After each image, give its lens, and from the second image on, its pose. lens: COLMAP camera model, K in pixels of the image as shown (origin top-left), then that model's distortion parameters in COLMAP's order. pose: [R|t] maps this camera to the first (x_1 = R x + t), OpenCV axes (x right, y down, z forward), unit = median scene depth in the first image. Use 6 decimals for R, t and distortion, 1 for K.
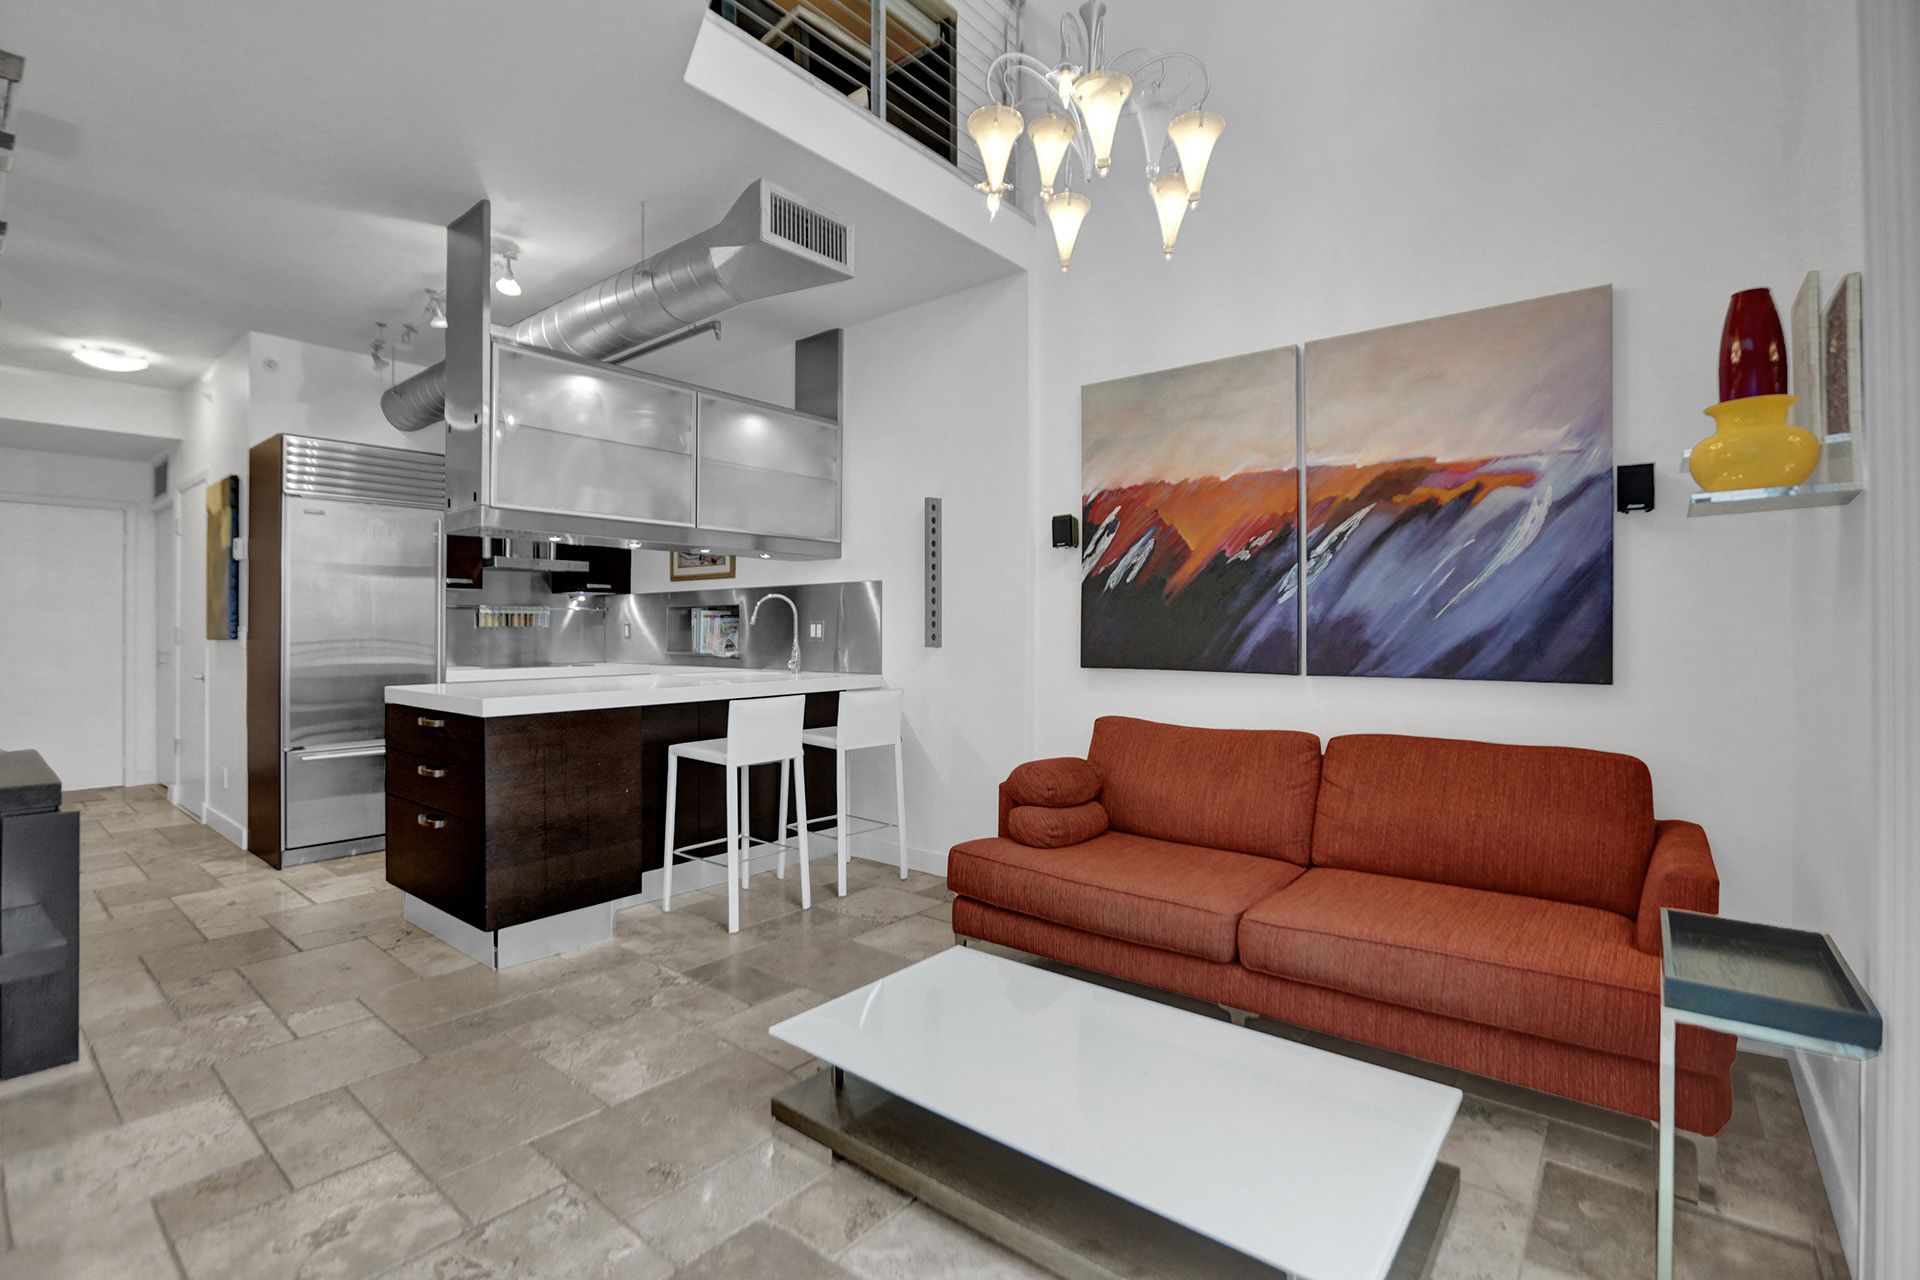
lens RADIAL K [[886.0, 0, 951.8], [0, 886.0, 619.5], [0, 0, 1]] dist [-0.054347, 0.019286]
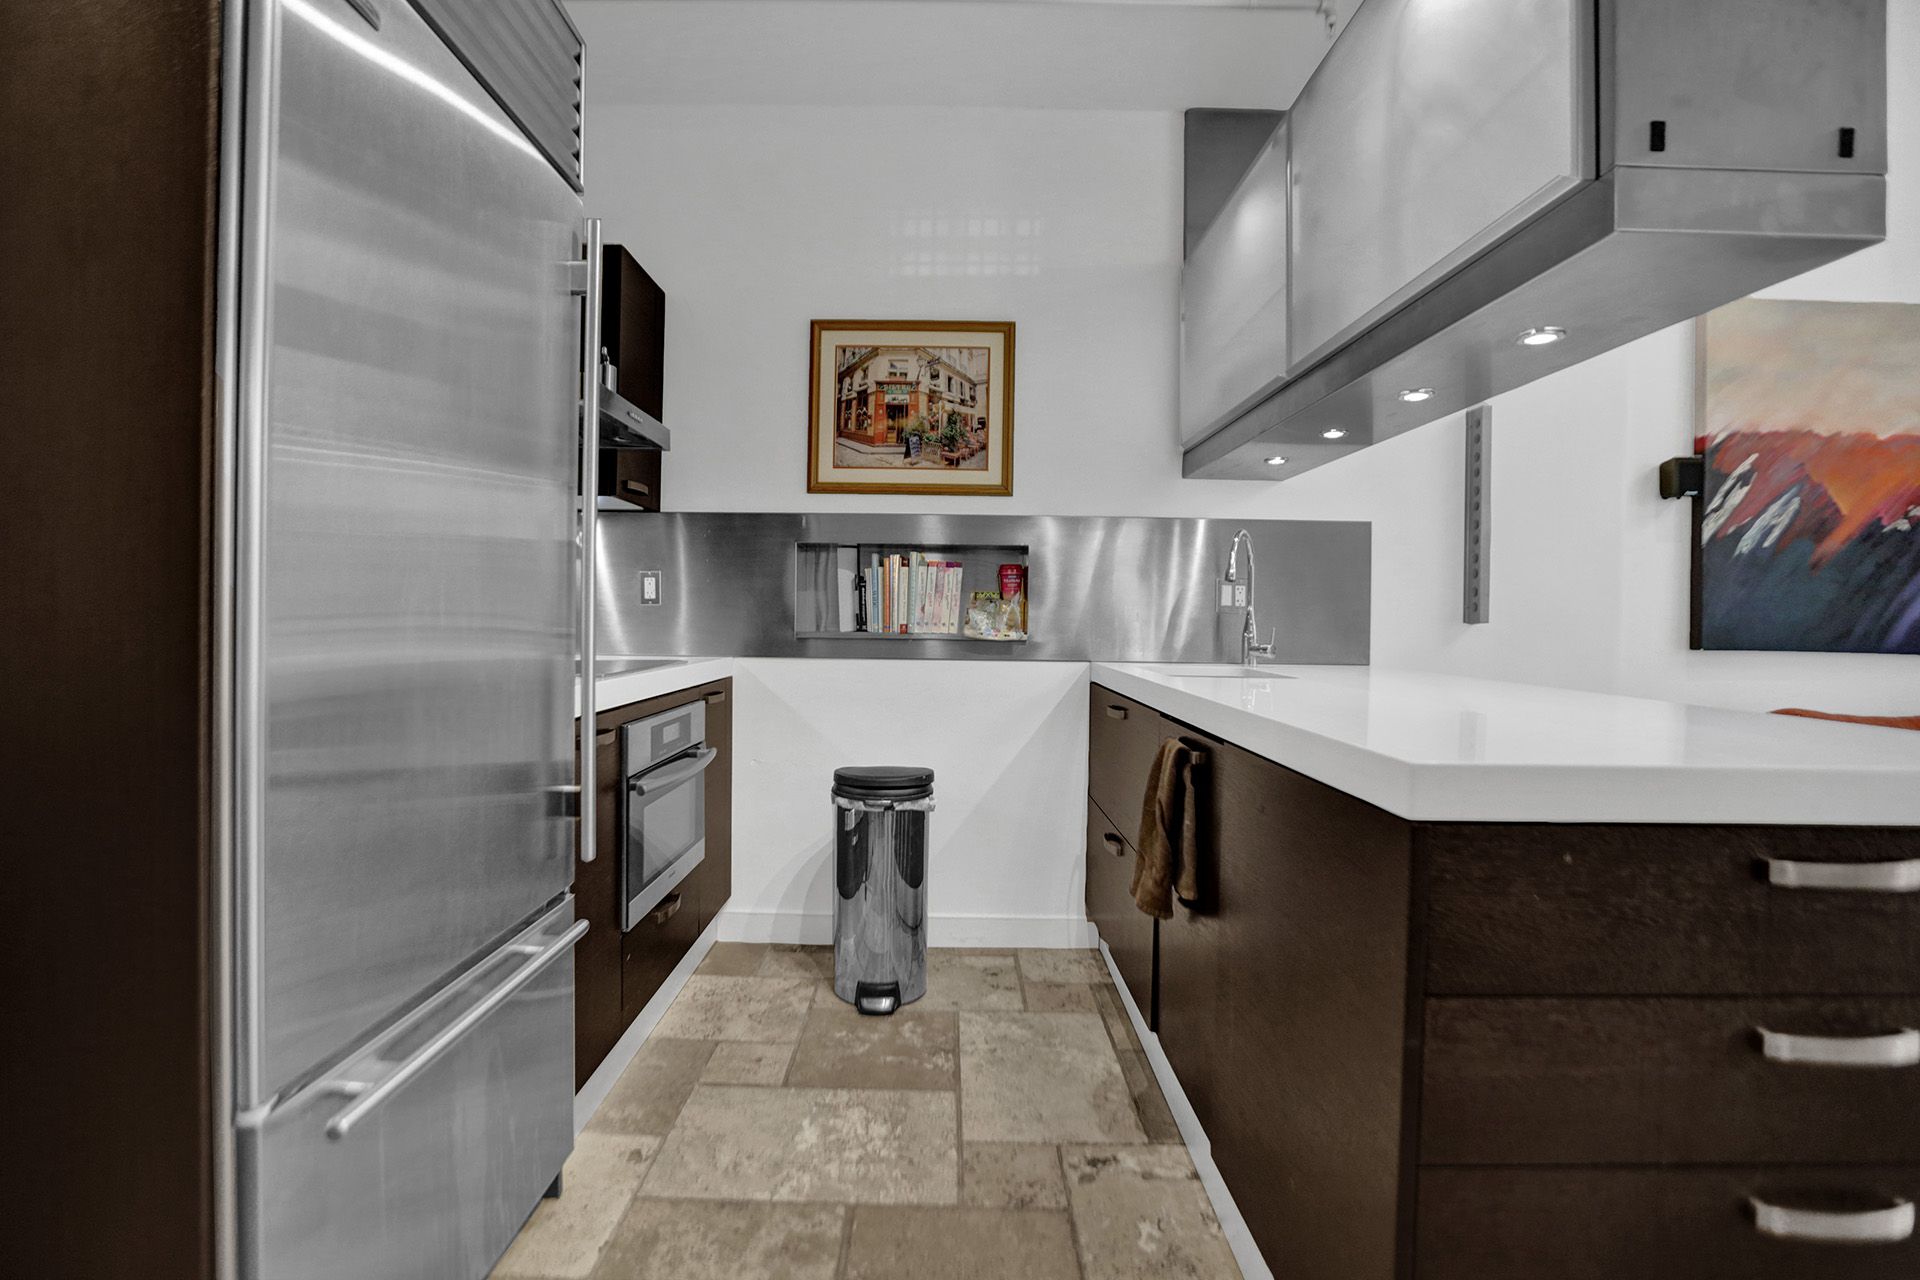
lens RADIAL K [[886.0, 0, 951.8], [0, 886.0, 619.5], [0, 0, 1]] dist [-0.054347, 0.019286]
pose [[0.775538, 0.009642, 0.631227, -1.055453], [-0.023968, 0.999612, 0.014179, 0.038192], [-0.630846, -0.026125, 0.775468, 1.009754]]
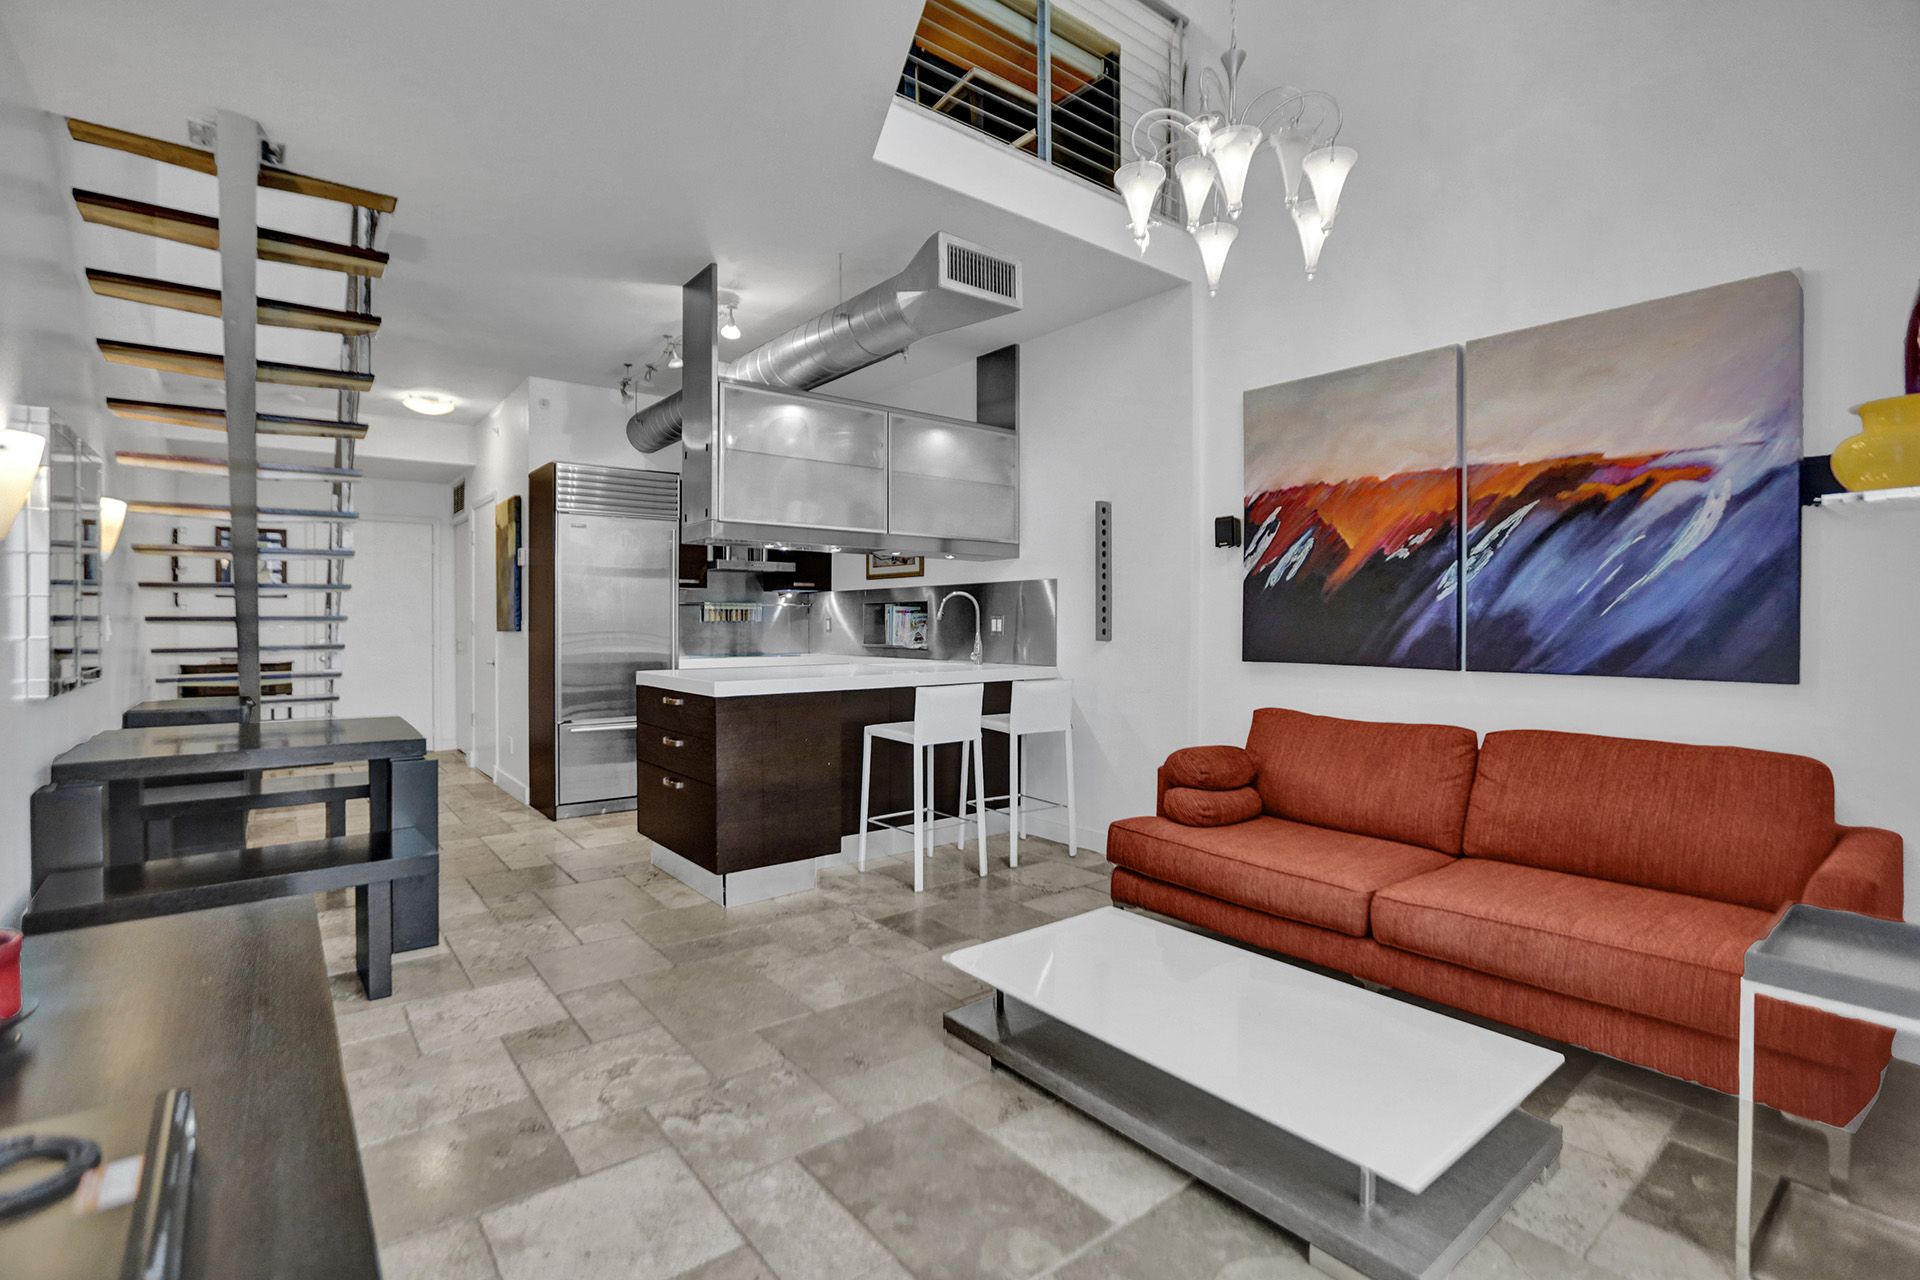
lens RADIAL K [[886.0, 0, 951.8], [0, 886.0, 619.5], [0, 0, 1]] dist [-0.054347, 0.019286]
pose [[0.977250, 0.001352, -0.212085, 0.037944], [0.000184, 0.999974, 0.007220, -0.003533], [0.212089, -0.007095, 0.977225, -0.112382]]
